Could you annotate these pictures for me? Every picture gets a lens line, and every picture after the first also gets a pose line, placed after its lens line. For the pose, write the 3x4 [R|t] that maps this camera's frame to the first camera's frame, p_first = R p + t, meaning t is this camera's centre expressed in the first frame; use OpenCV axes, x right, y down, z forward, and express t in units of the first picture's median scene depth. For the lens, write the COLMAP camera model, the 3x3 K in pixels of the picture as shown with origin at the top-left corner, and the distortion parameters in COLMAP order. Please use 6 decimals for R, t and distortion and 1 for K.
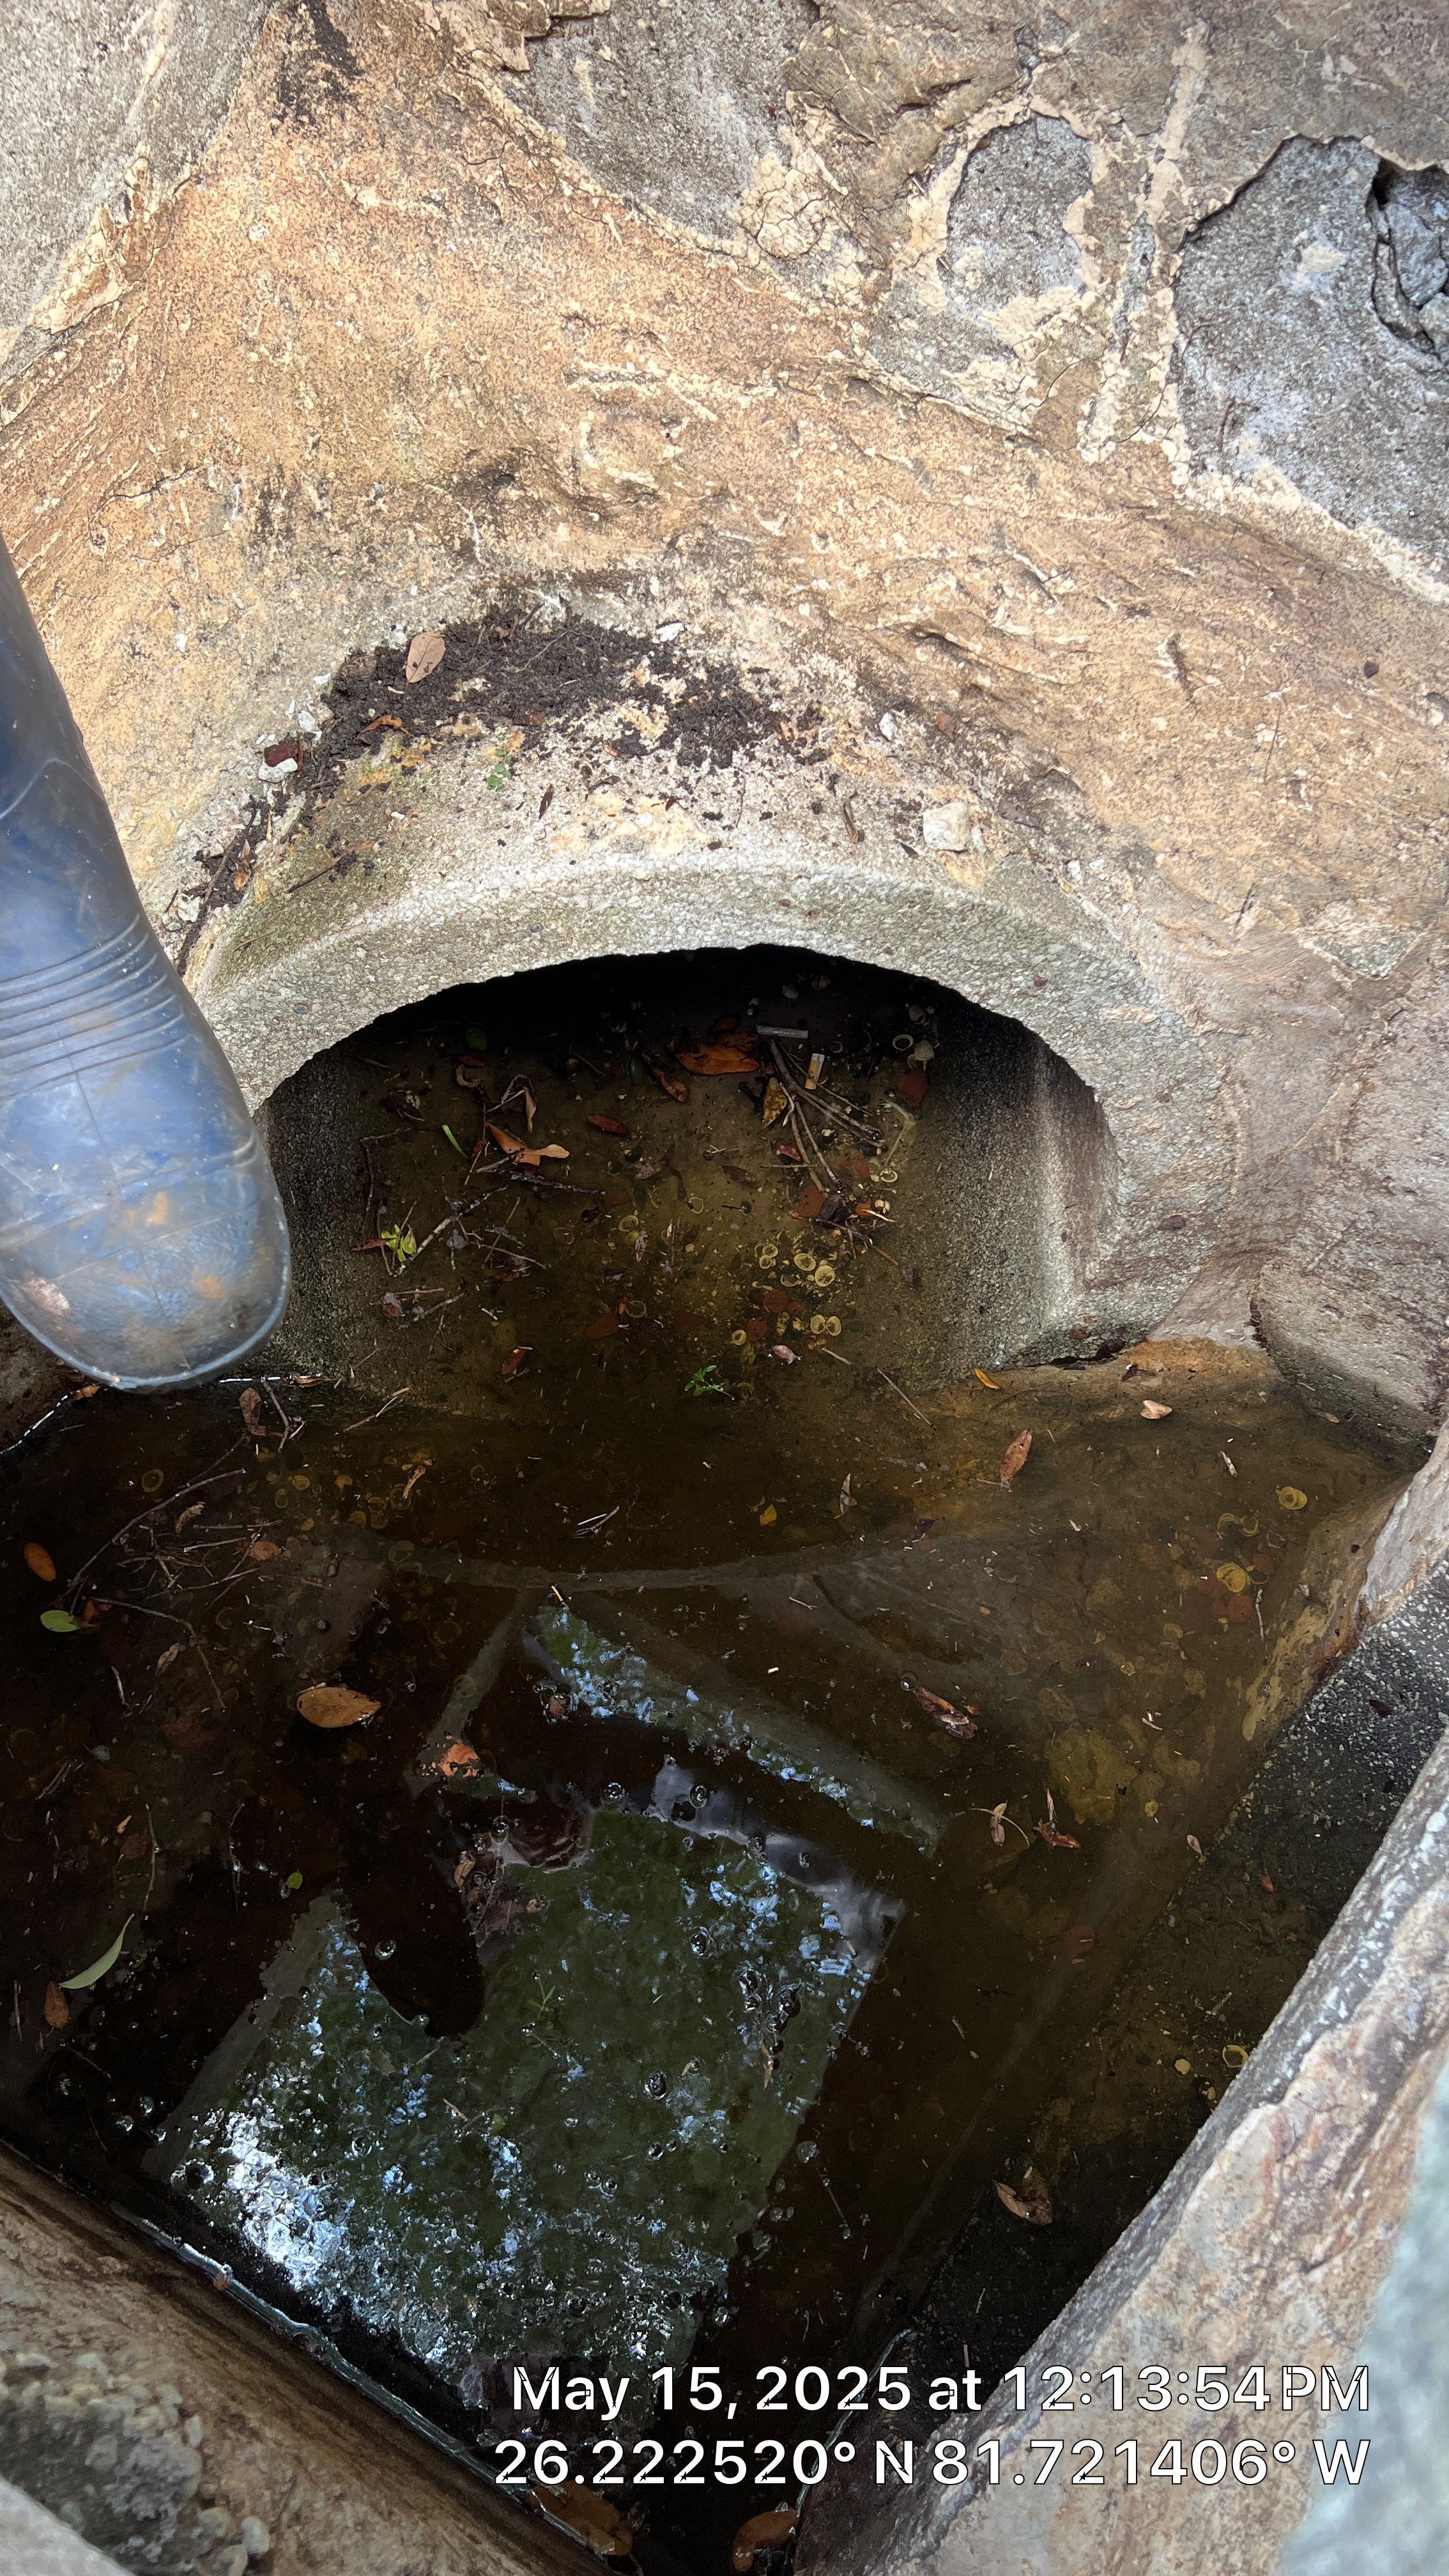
lens RADIAL K [[1955.2, 0, 724.5], [0, 1955.2, 1288.0], [0, 0, 1]] dist [0.060541, -0.065606]
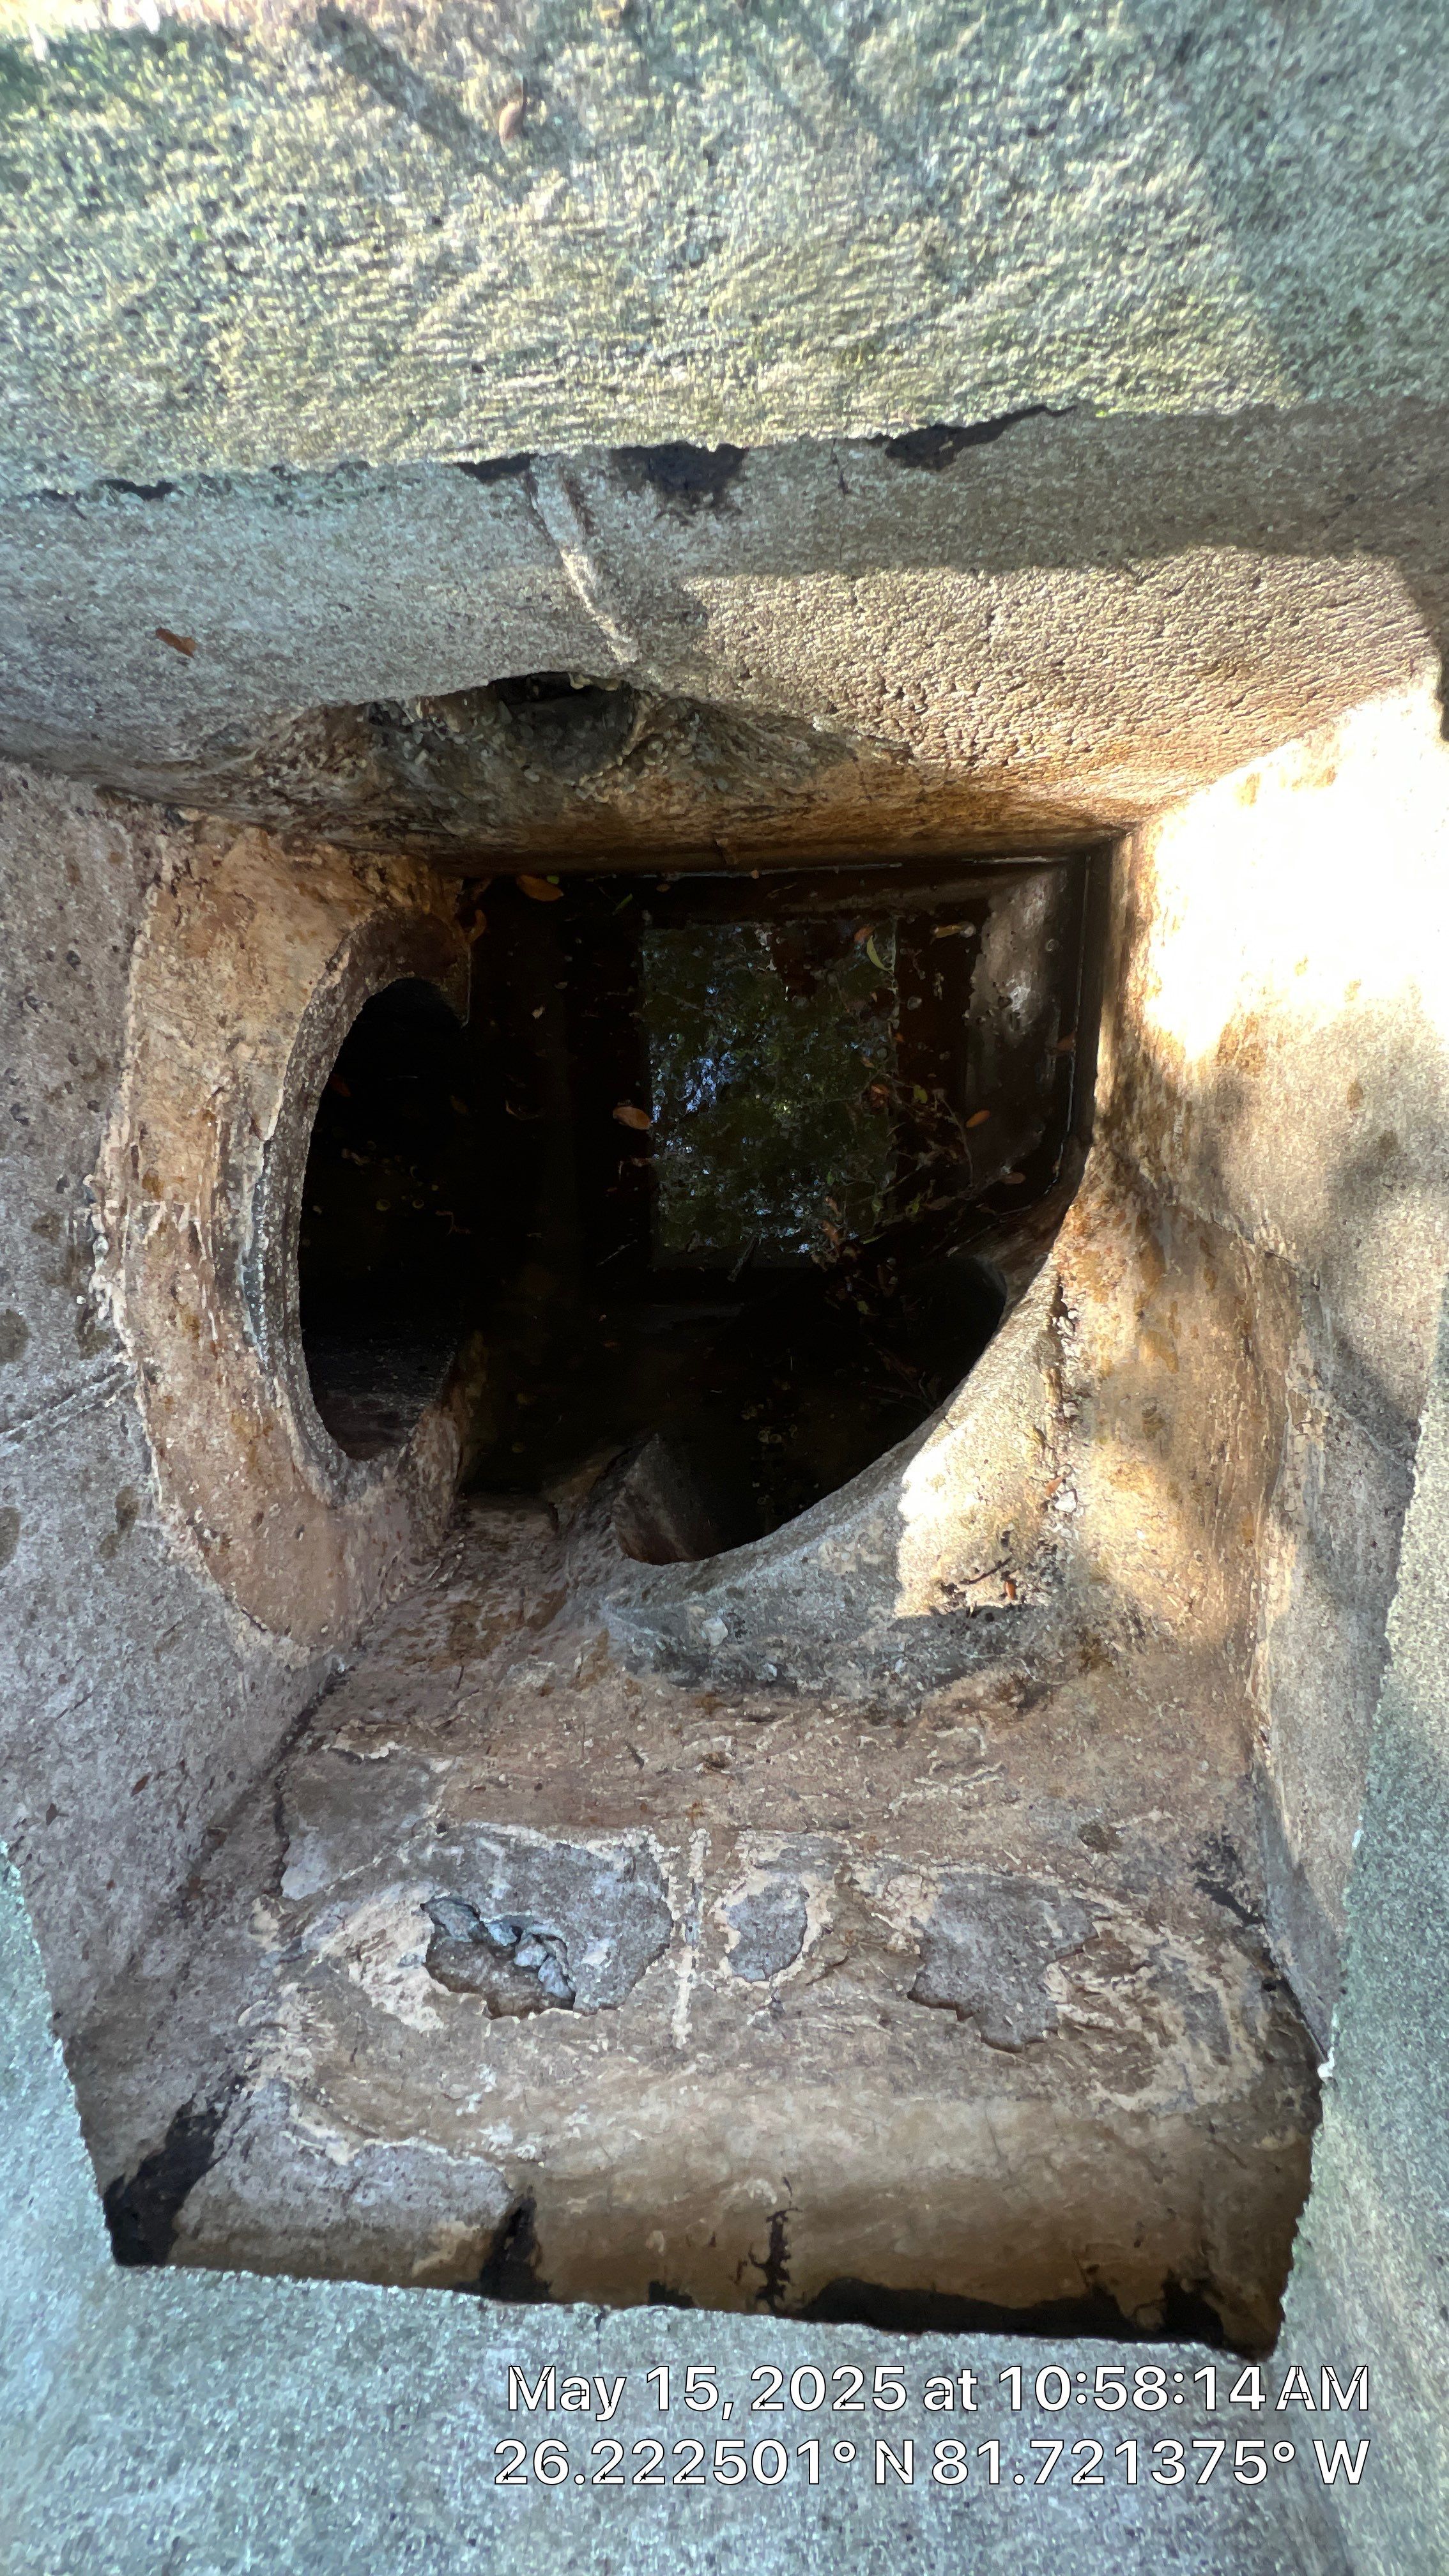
lens RADIAL K [[1037.3, 0, 715.5], [0, 1037.3, 1295.1], [0, 0, 1]] dist [0.000211, 0.000316]
pose [[-0.852157, 0.500075, 0.154124, -0.227585], [-0.442337, -0.845743, 0.298424, -0.288719], [0.279584, 0.186129, 0.941907, -0.011014]]
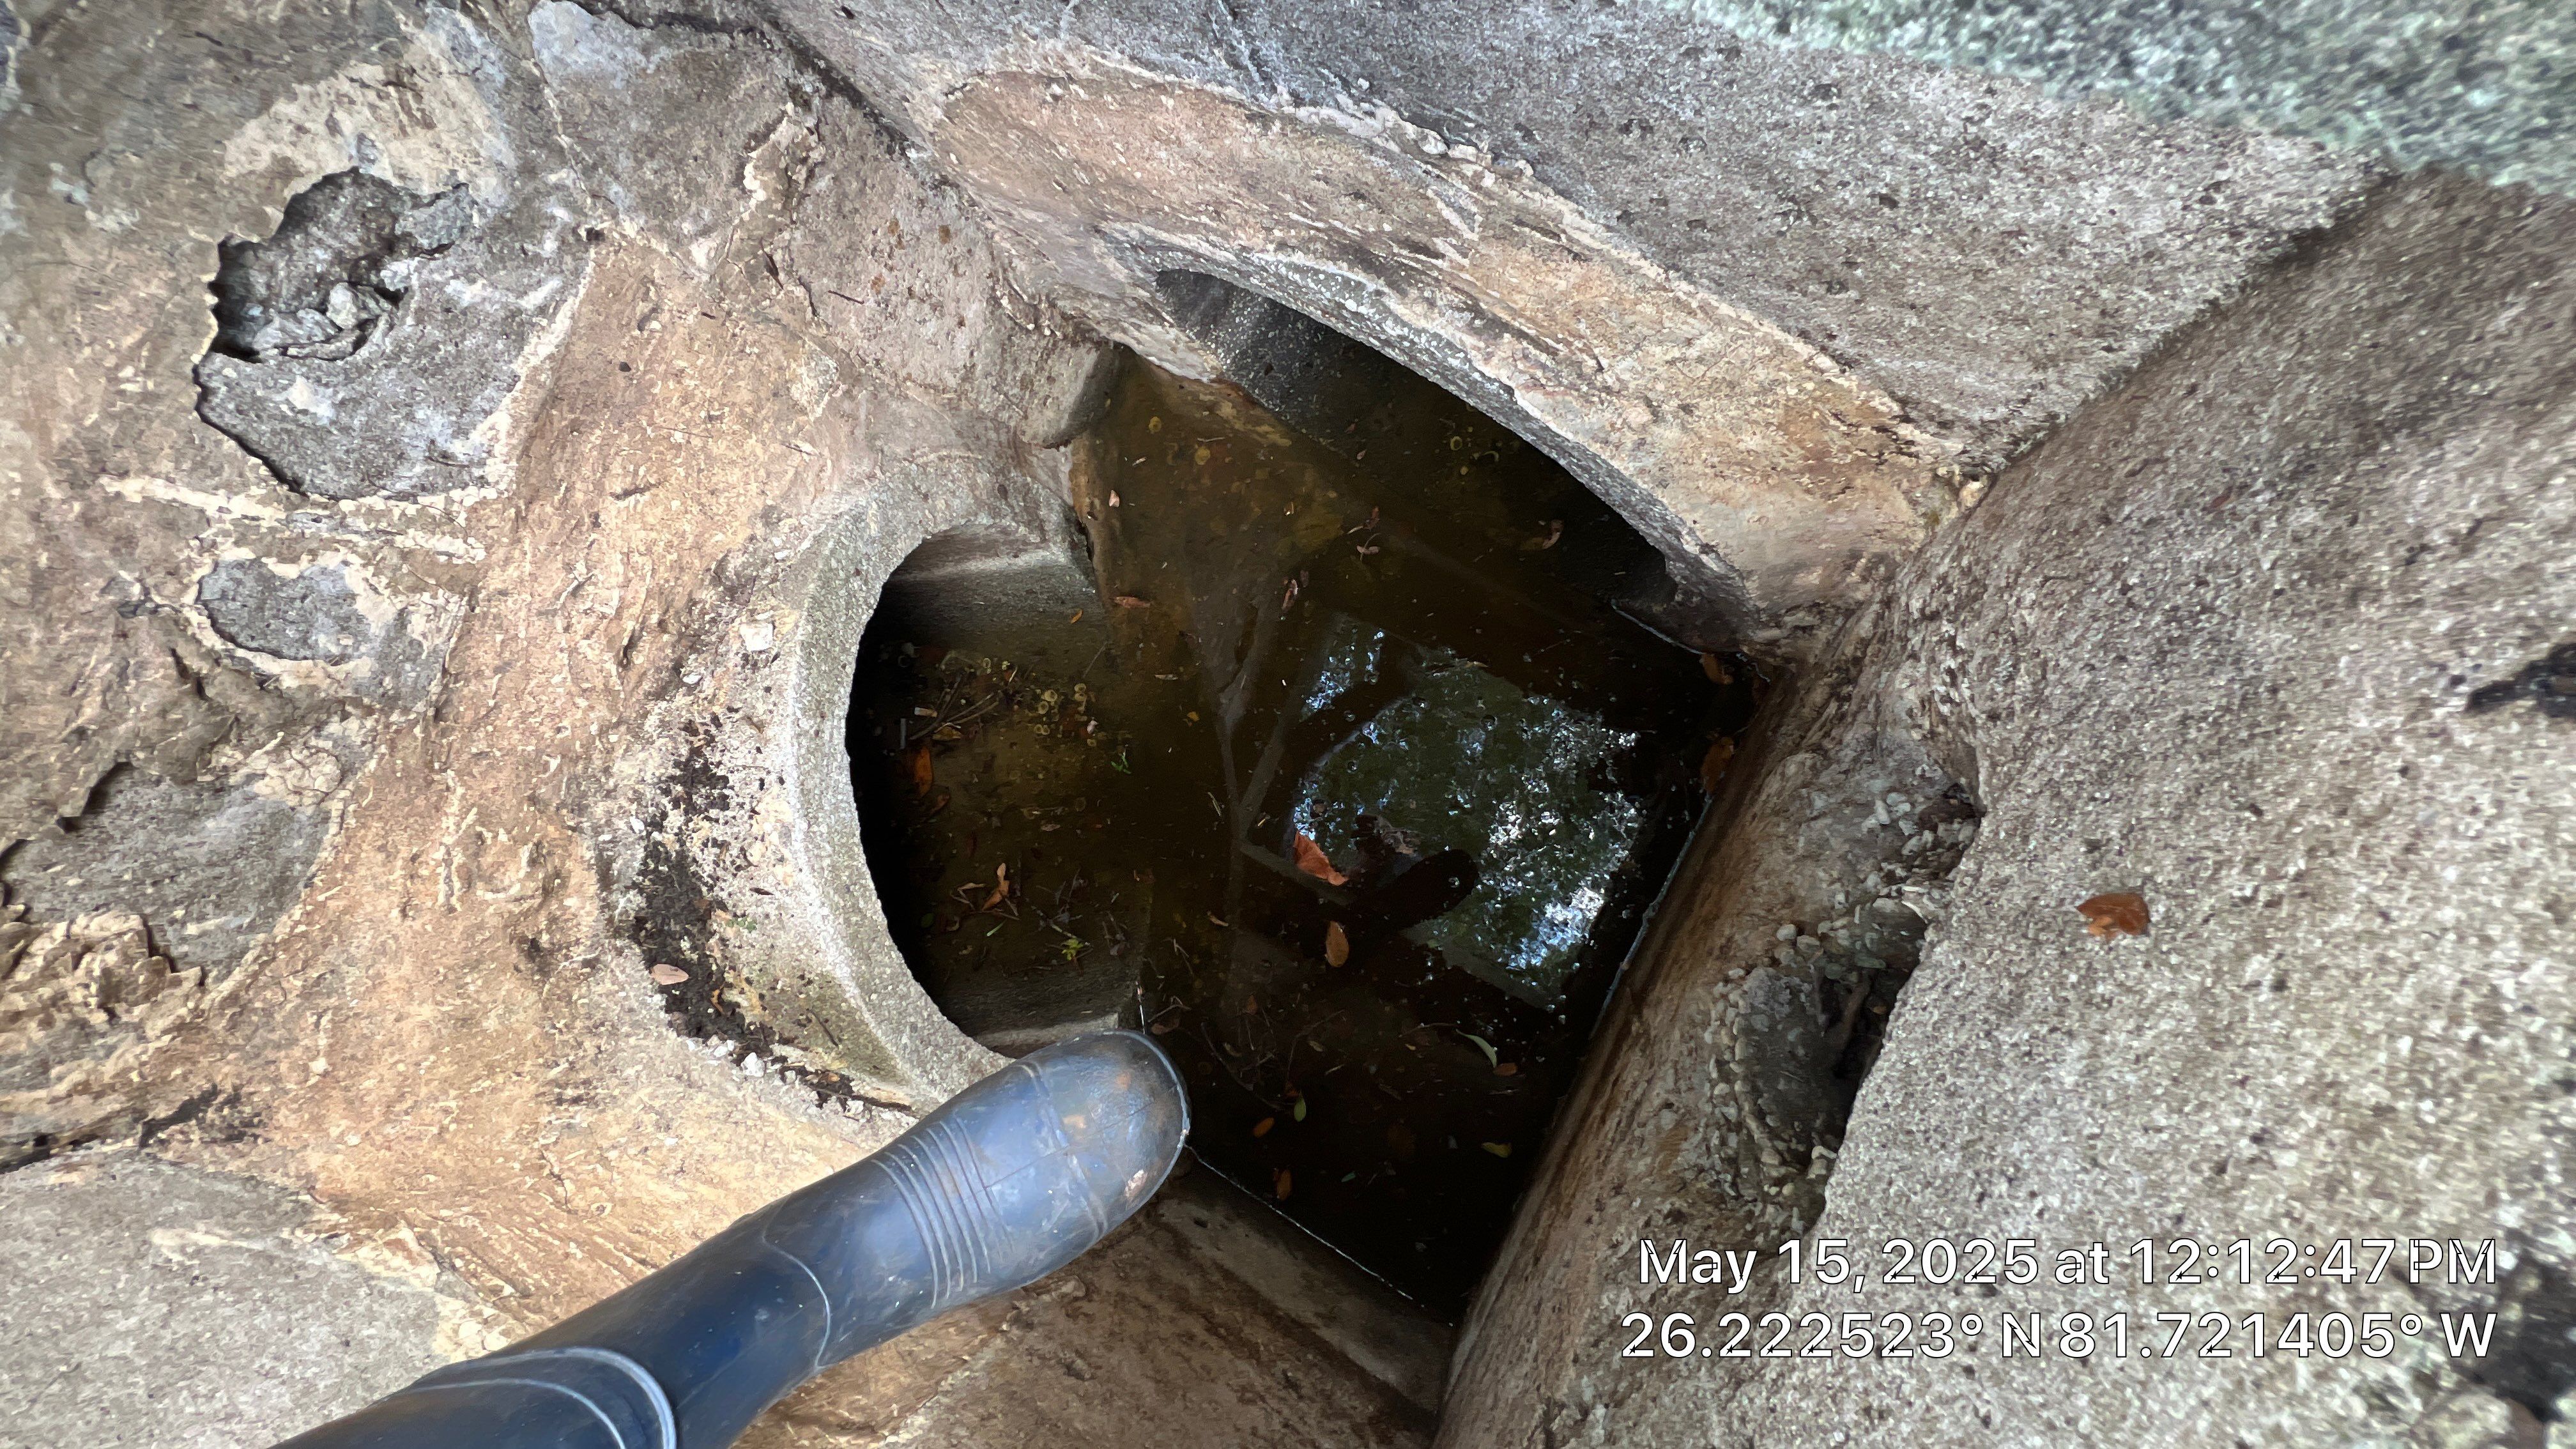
lens RADIAL K [[1037.3, 0, 1279.5], [0, 1037.3, 718.7], [0, 0, 1]] dist [0.000211, 0.000316]
pose [[-0.093693, -0.995382, 0.020905, -0.010827], [0.972627, -0.087026, 0.215460, -0.014504], [-0.212646, 0.040519, 0.976289, 0.112607]]
